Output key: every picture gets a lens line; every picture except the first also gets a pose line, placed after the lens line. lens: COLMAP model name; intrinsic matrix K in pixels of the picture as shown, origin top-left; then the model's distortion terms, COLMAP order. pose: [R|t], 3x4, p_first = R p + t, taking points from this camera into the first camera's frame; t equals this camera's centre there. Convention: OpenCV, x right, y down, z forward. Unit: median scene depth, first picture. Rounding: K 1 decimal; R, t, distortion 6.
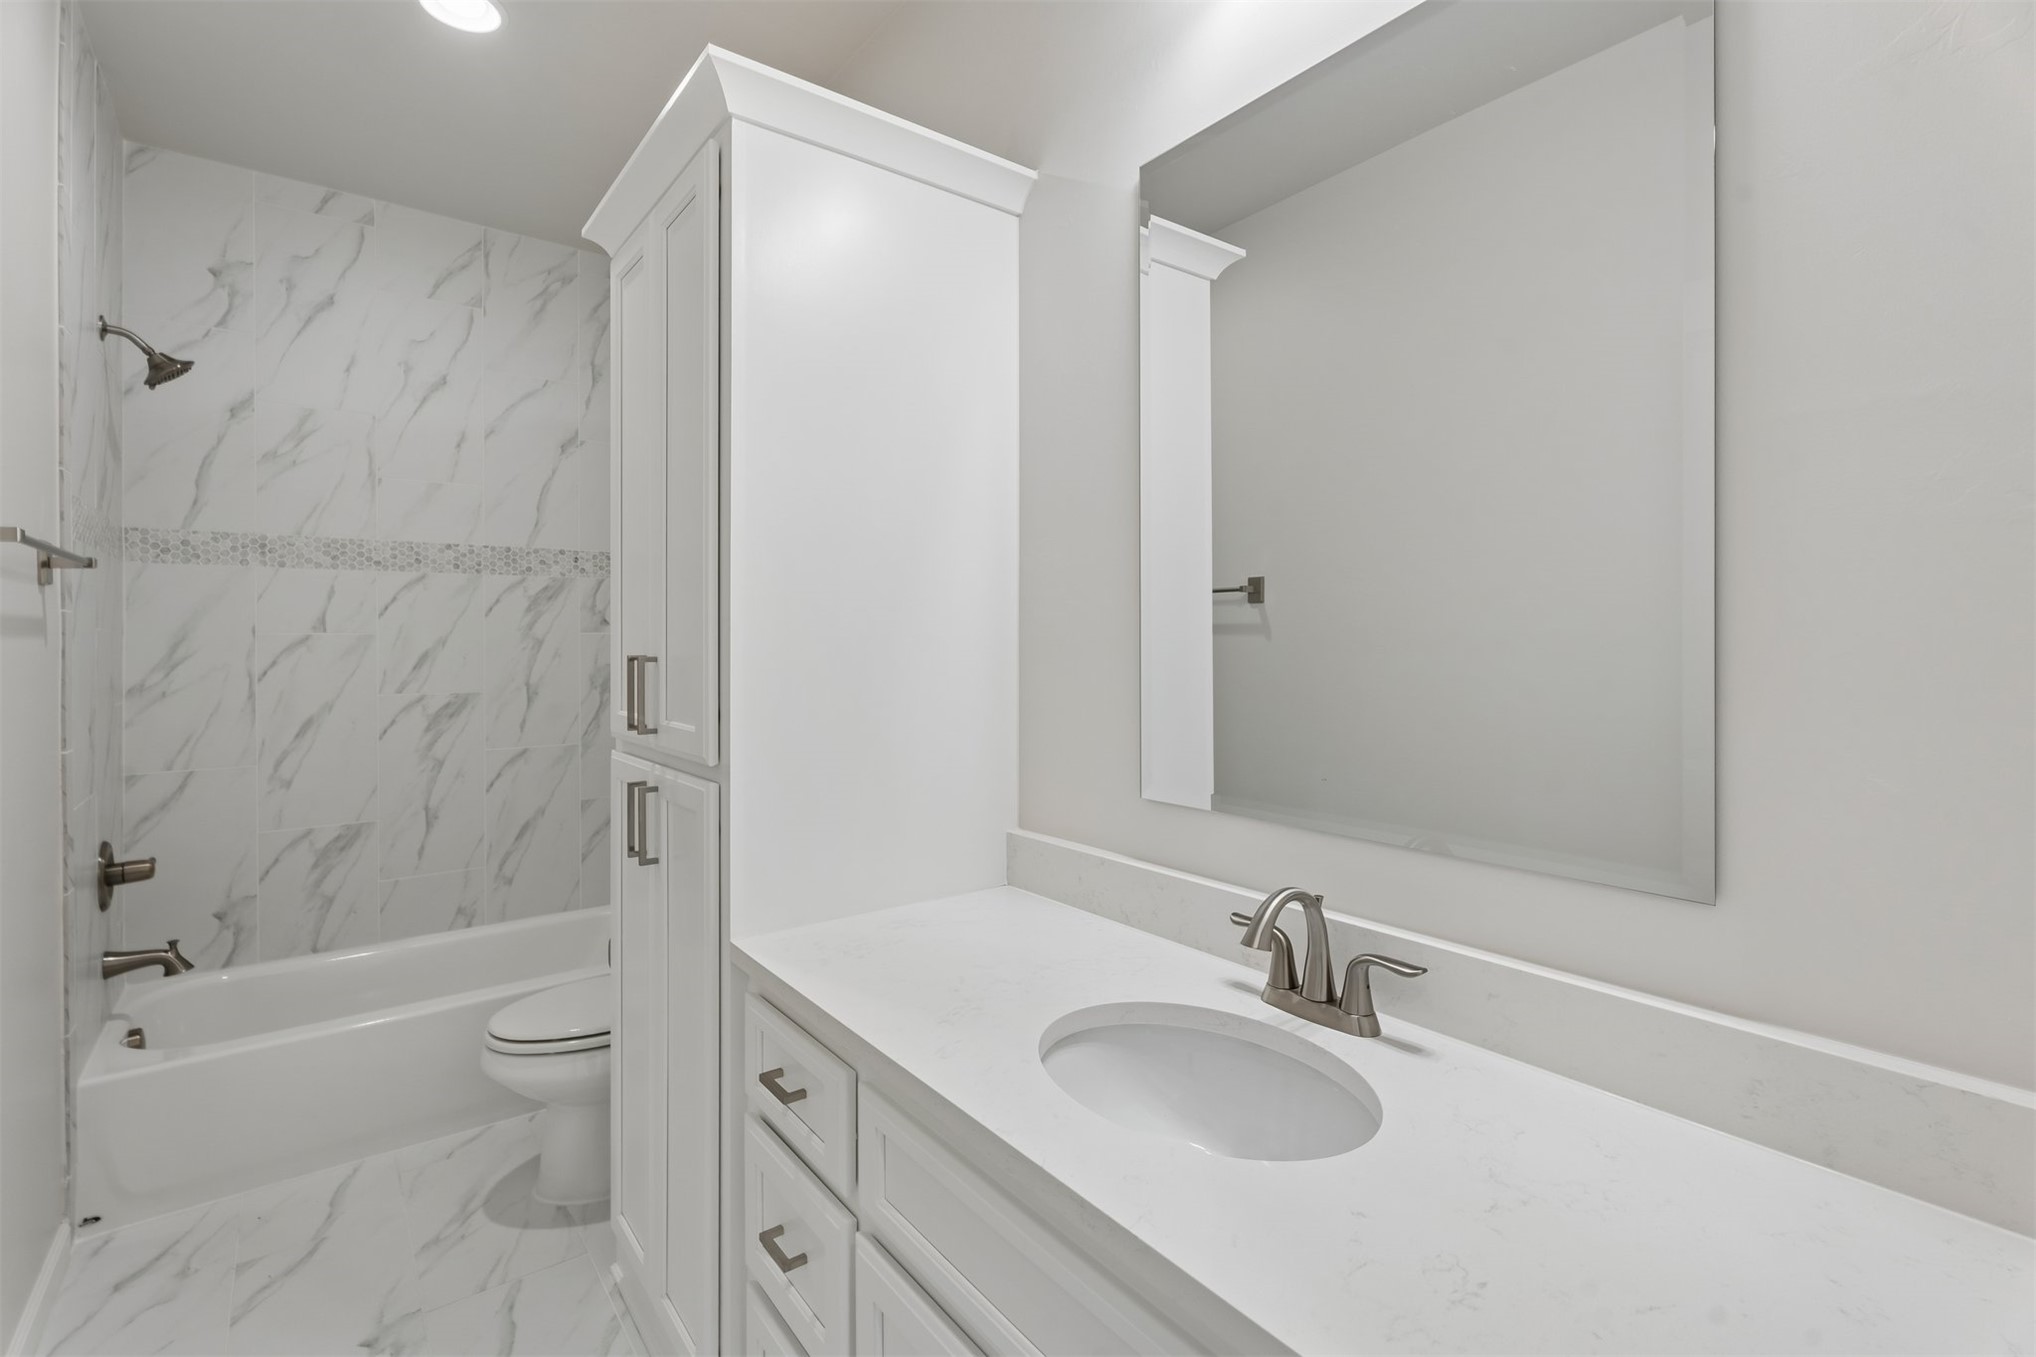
lens RADIAL K [[937.9, 0, 1011.7], [0, 937.9, 626.3], [0, 0, 1]] dist [0.000368, -0.000182]
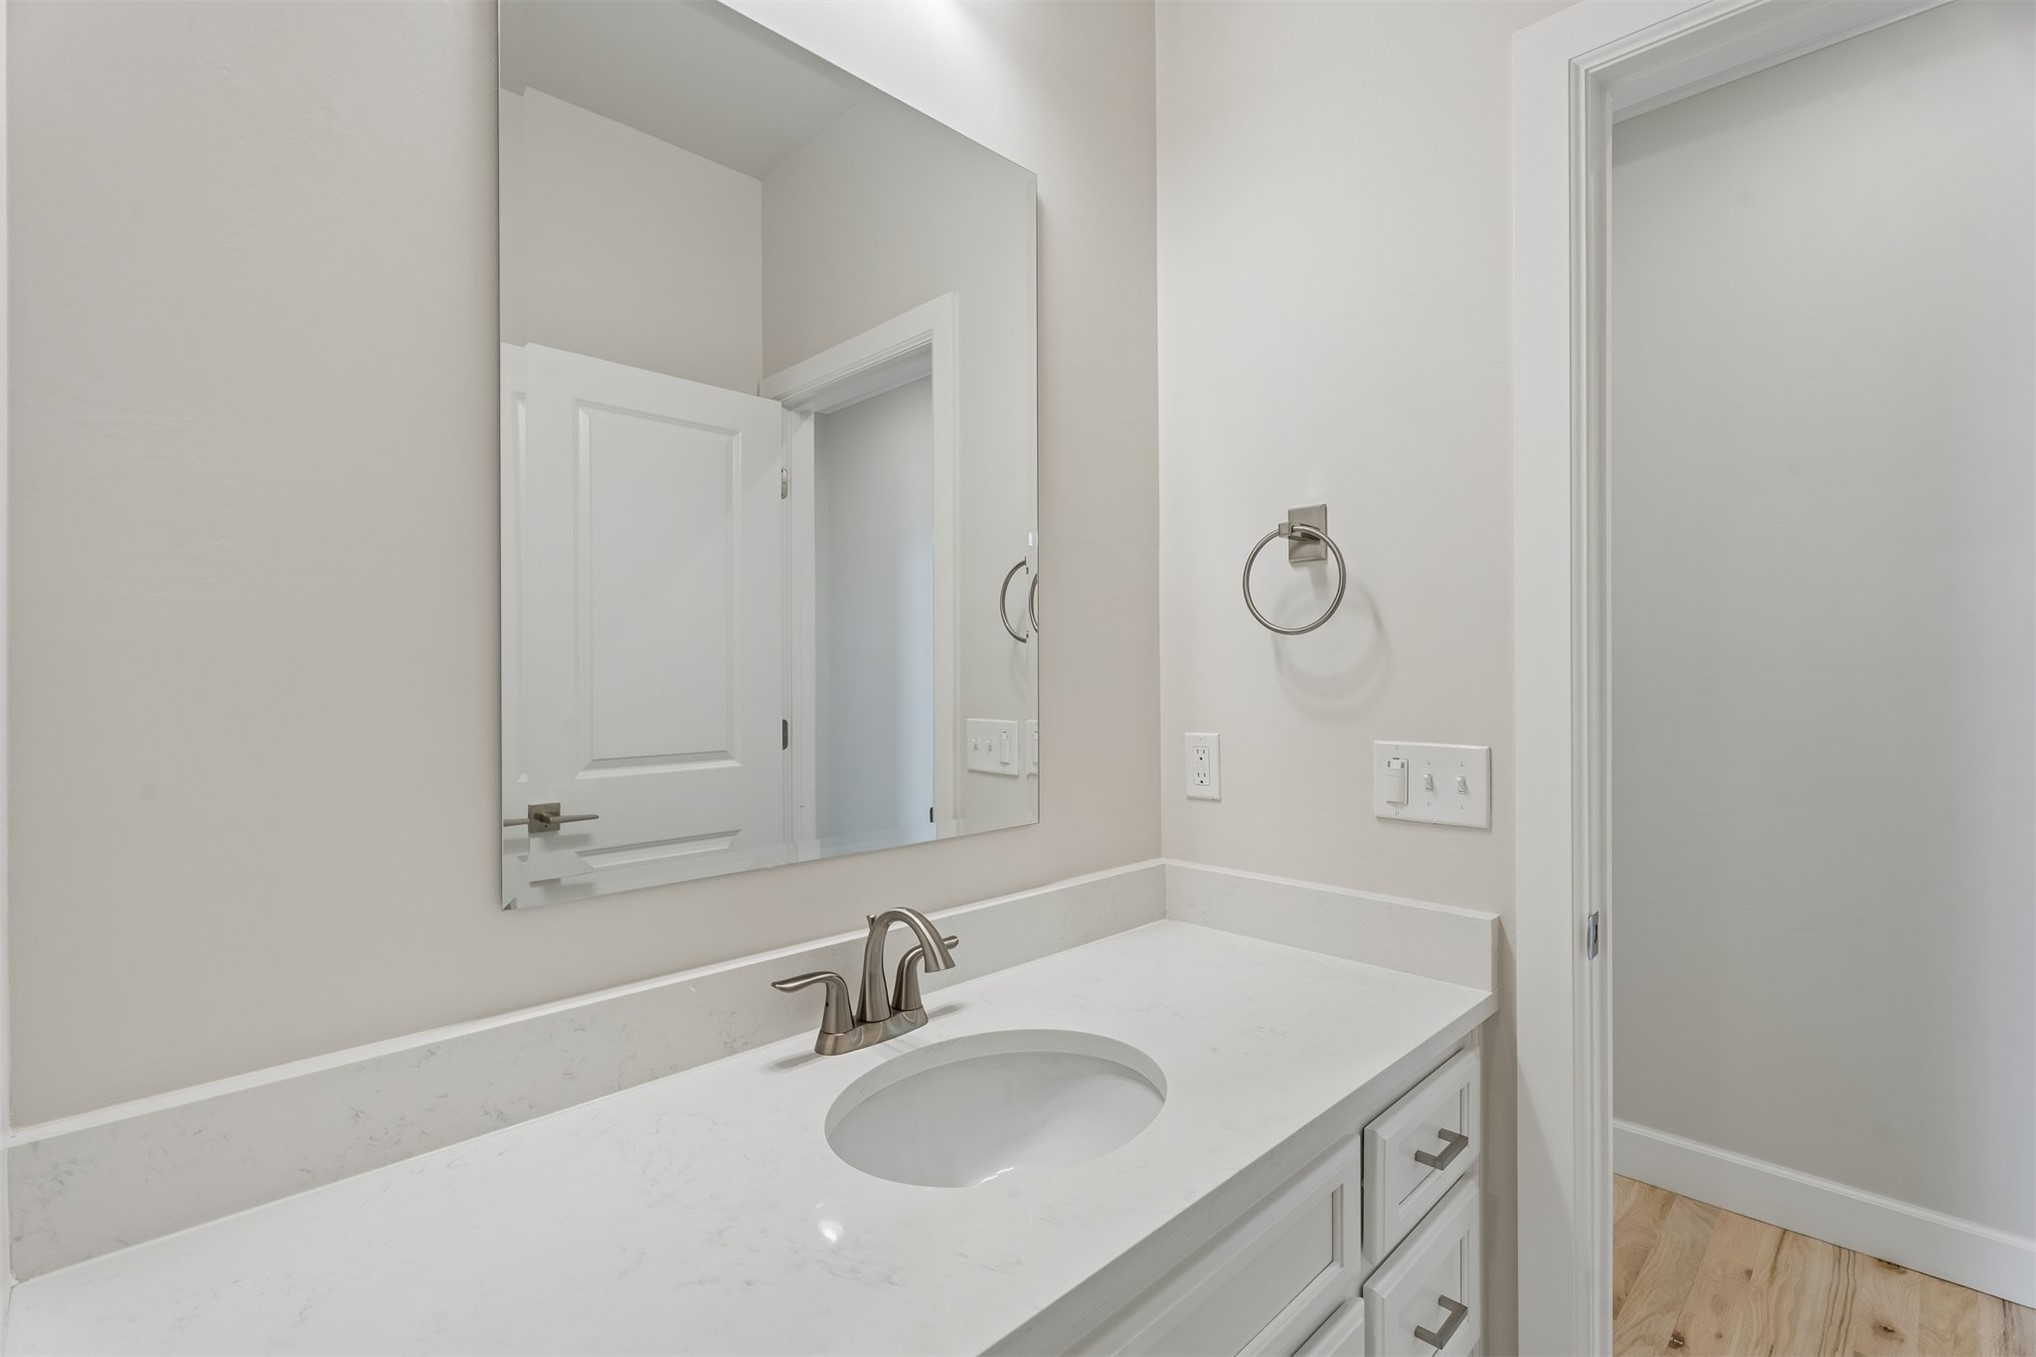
lens RADIAL K [[906.8, 0, 1018.1], [0, 906.8, 666.1], [0, 0, 1]] dist [-0.001456, -0.000054]
pose [[-0.118809, 0.011919, 0.992846, -0.482163], [-0.006058, 0.999901, -0.012729, 0.026762], [-0.992899, -0.007527, -0.118725, 0.719518]]
